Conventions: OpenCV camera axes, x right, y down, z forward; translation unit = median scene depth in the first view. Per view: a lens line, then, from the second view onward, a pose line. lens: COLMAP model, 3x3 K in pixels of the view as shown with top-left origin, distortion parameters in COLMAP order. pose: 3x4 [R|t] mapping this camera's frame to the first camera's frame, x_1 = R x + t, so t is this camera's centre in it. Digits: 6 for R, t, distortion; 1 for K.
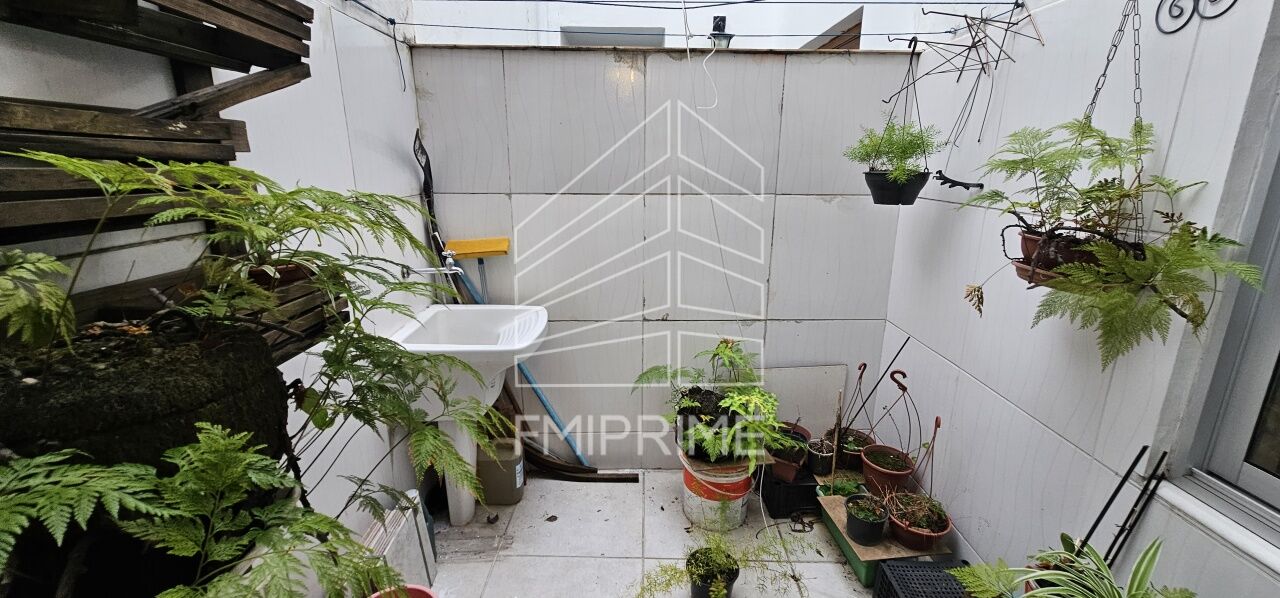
lens RADIAL K [[517.6, 0, 640.9], [0, 517.6, 298.6], [0, 0, 1]] dist [-0.000491, -0.000235]
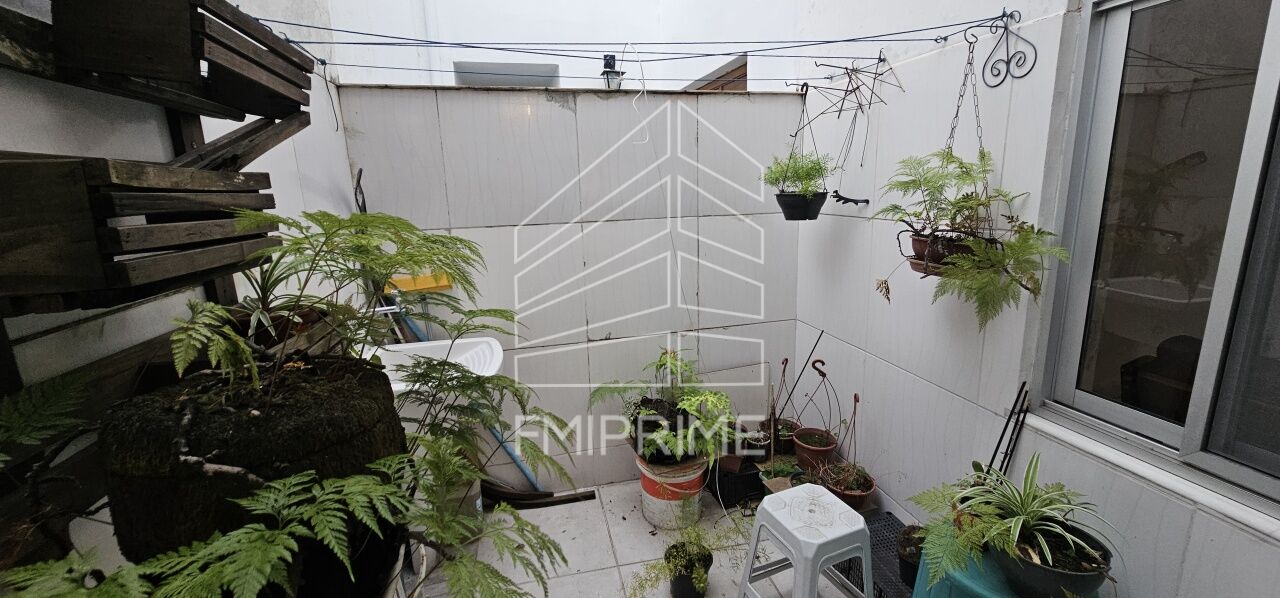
lens RADIAL K [[517.6, 0, 642.3], [0, 517.6, 298.7], [0, 0, 1]] dist [-0.000491, -0.000235]
pose [[0.971636, -0.084118, 0.221016, -0.159950], [0.094864, 0.994748, -0.038444, 0.009951], [-0.216622, 0.058320, 0.974512, -0.074854]]
